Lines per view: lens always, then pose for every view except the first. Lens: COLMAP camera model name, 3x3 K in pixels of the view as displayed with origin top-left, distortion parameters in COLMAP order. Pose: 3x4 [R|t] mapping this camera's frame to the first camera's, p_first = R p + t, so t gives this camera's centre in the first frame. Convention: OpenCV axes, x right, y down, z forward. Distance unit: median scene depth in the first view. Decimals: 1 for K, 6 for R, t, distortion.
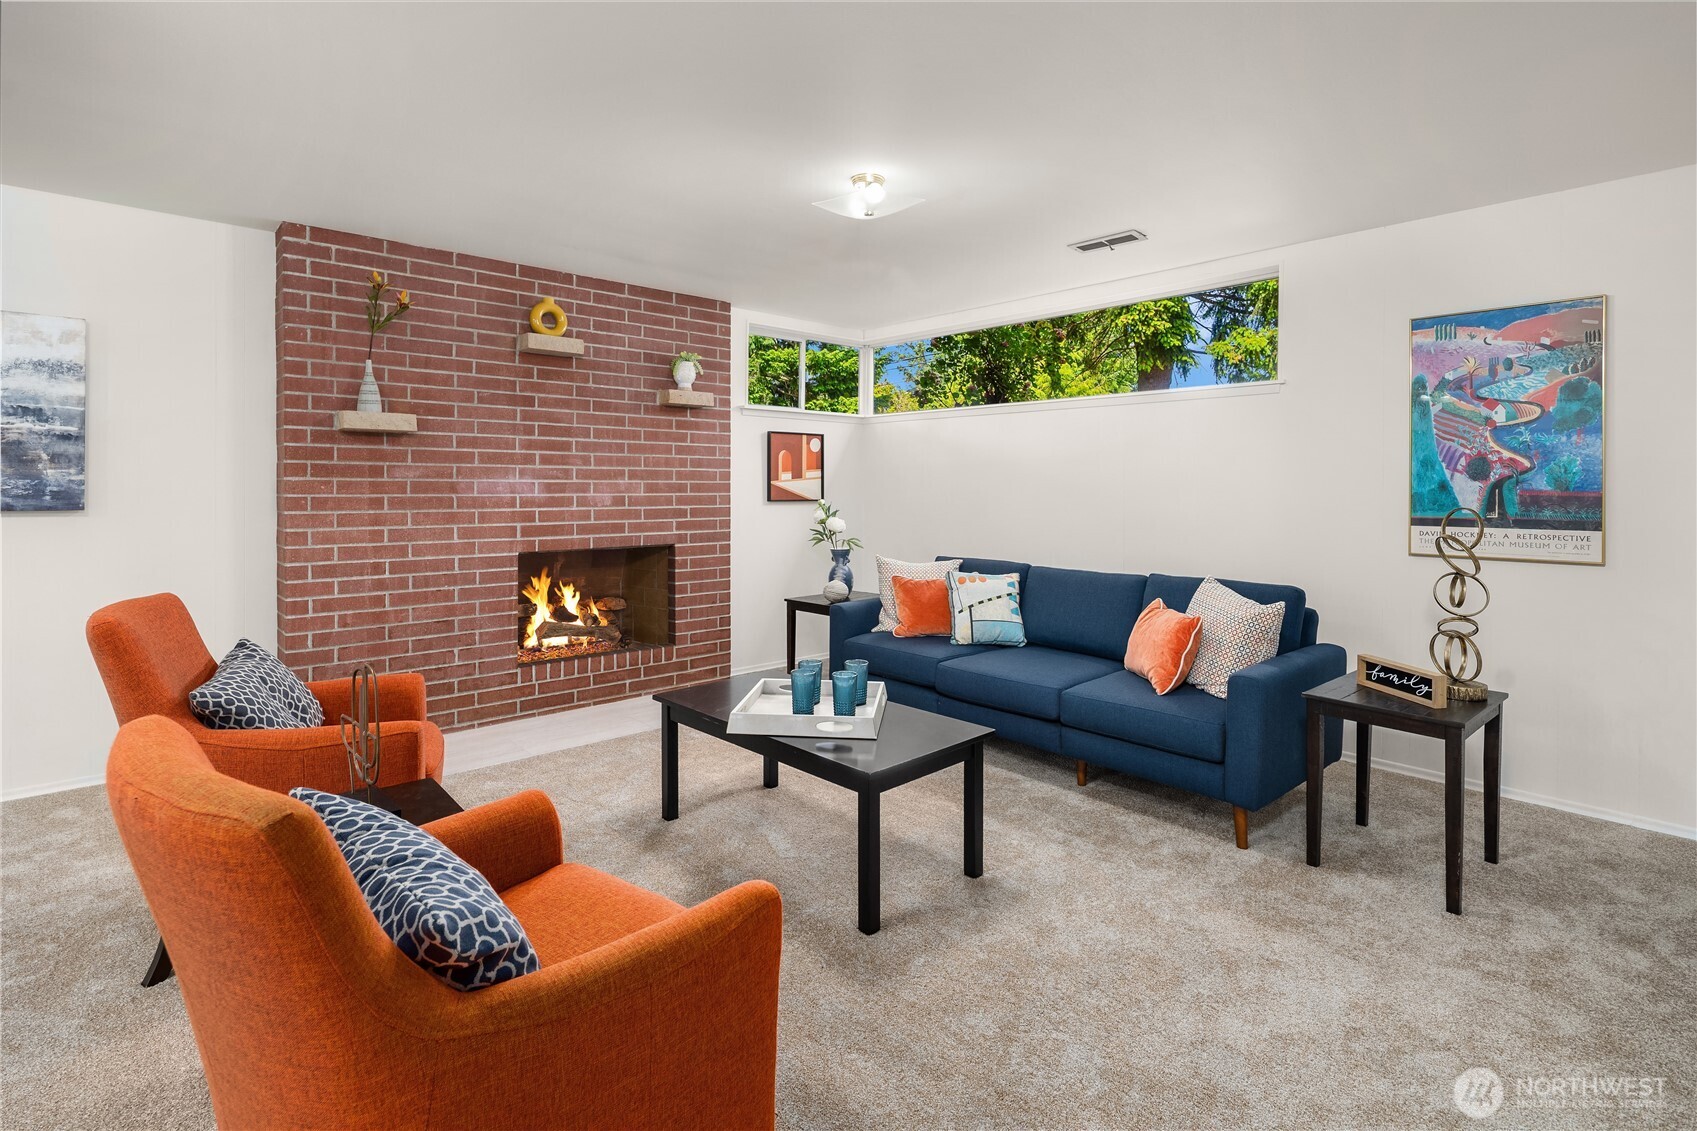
lens RADIAL K [[849.2, 0, 847.2], [0, 849.2, 485.6], [0, 0, 1]] dist [0.001456, 0.000123]
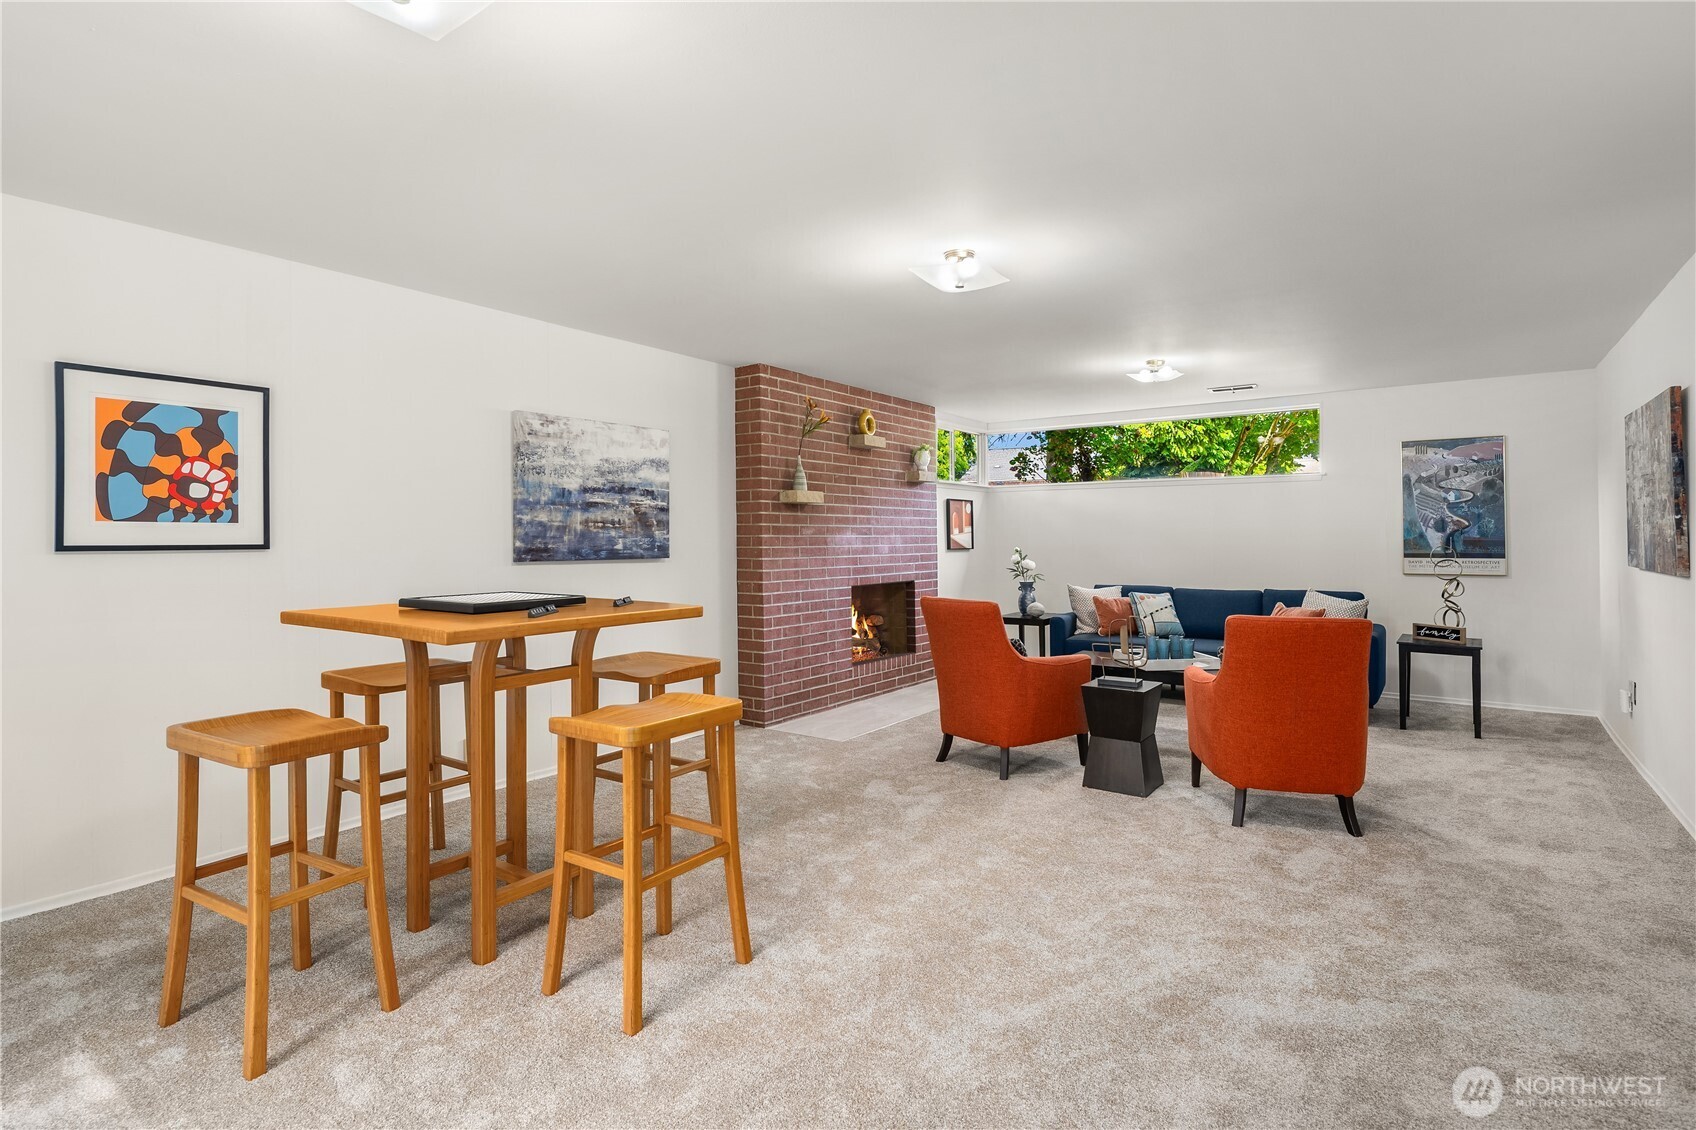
lens RADIAL K [[866.5, 0, 850.0], [0, 866.5, 526.8], [0, 0, 1]] dist [-0.000352, -0.000225]
pose [[0.977471, -0.005101, 0.211009, -0.850254], [0.007588, 0.999911, -0.010978, -0.006784], [-0.210934, 0.012332, 0.977422, -0.526511]]
